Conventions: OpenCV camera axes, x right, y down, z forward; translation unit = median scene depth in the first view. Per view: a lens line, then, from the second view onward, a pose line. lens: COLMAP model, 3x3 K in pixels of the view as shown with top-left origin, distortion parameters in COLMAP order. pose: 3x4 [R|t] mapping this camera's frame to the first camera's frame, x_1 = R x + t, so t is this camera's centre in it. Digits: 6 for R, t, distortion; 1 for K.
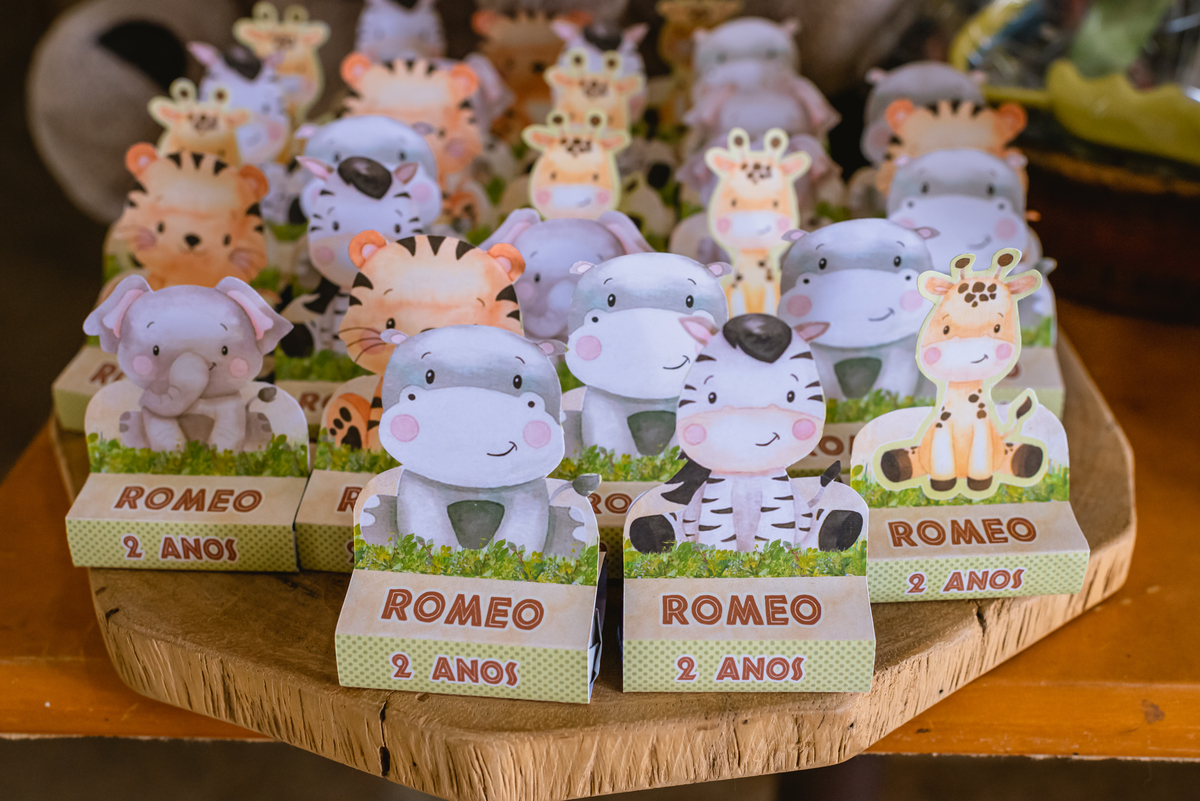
lens RADIAL K [[1219.1, 0, 652.4], [0, 1219.1, 328.2], [0, 0, 1]] dist [-0.001877, 0.002676]
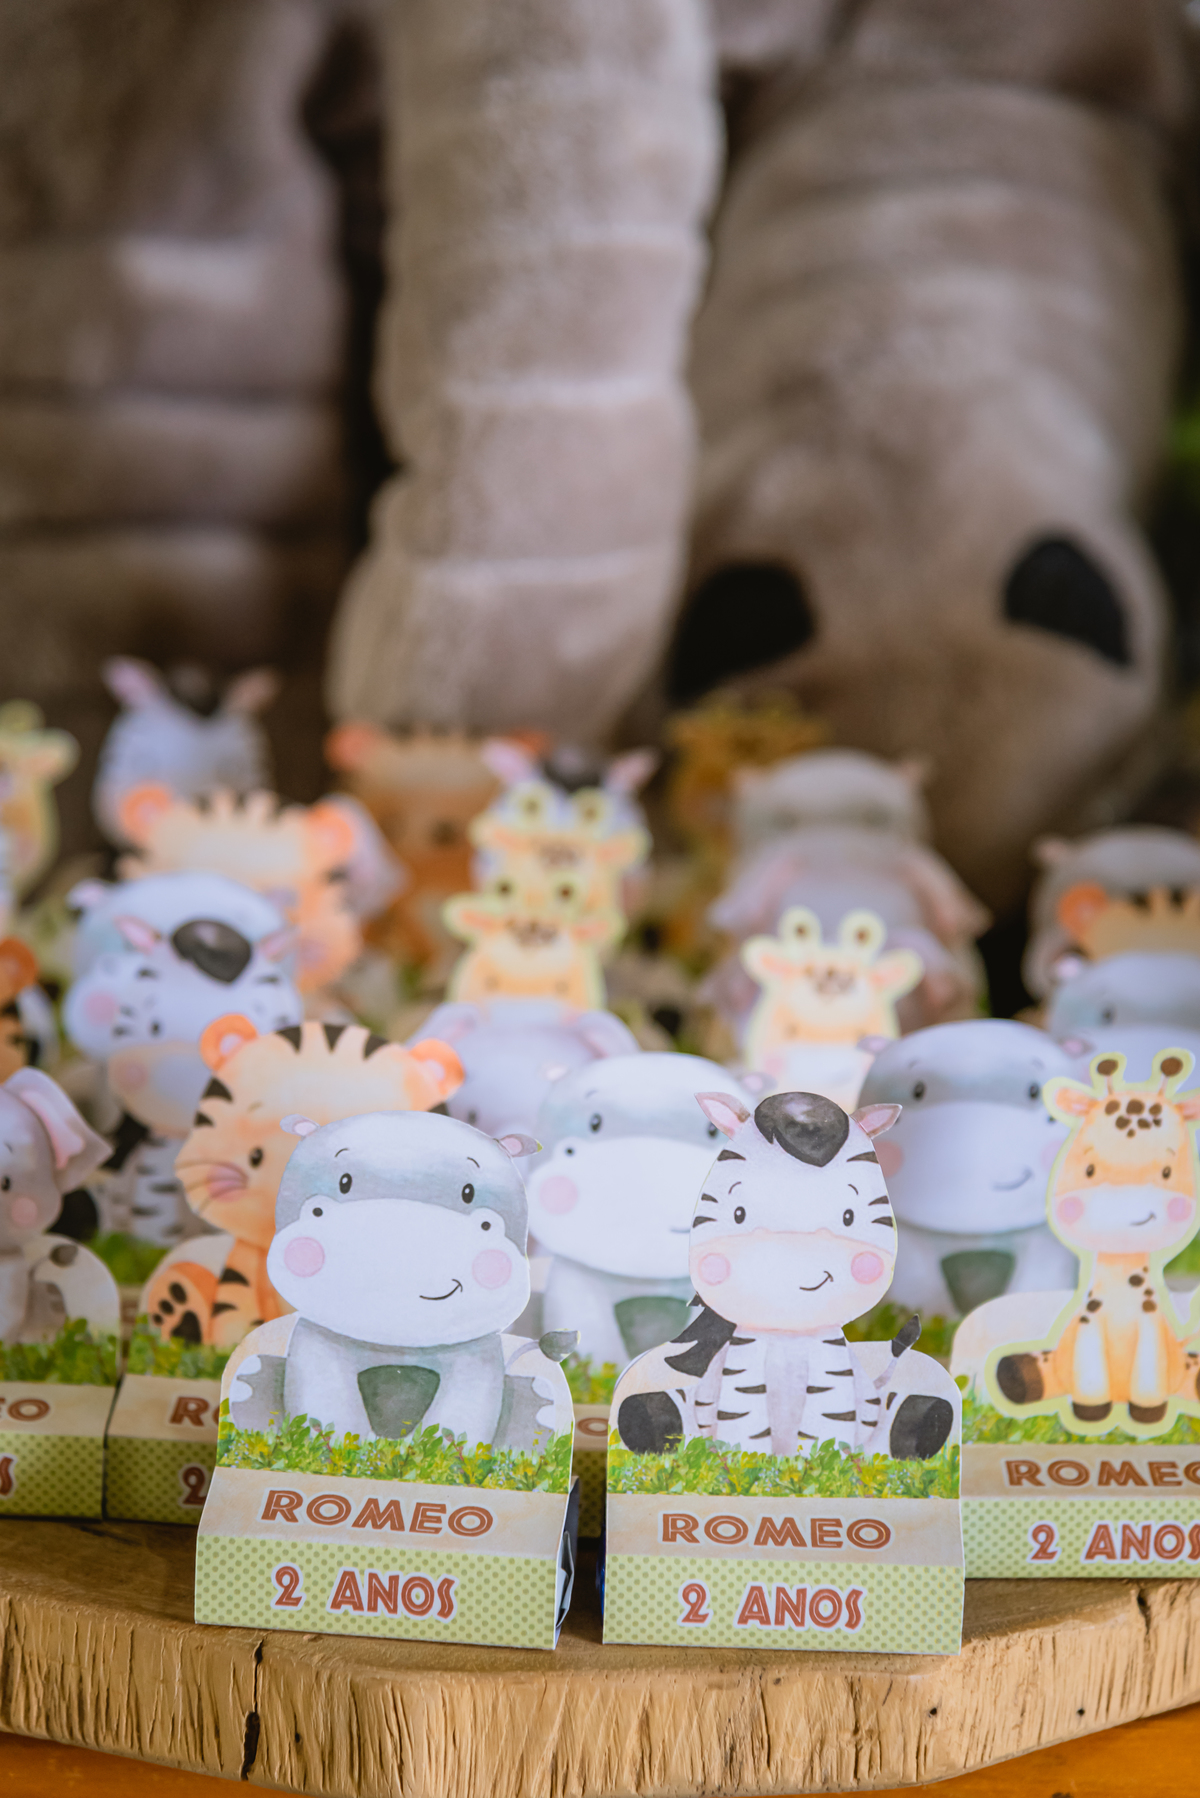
lens RADIAL K [[6241.4, 0, 600.0], [0, 6241.4, 899.0], [0, 0, 1]] dist [0.145603, -1.444481]
pose [[0.999567, 0.029433, 0.000627, -0.039761], [-0.028238, 0.964569, -0.262315, 0.815503], [-0.008325, 0.262183, 0.964982, -2.515646]]
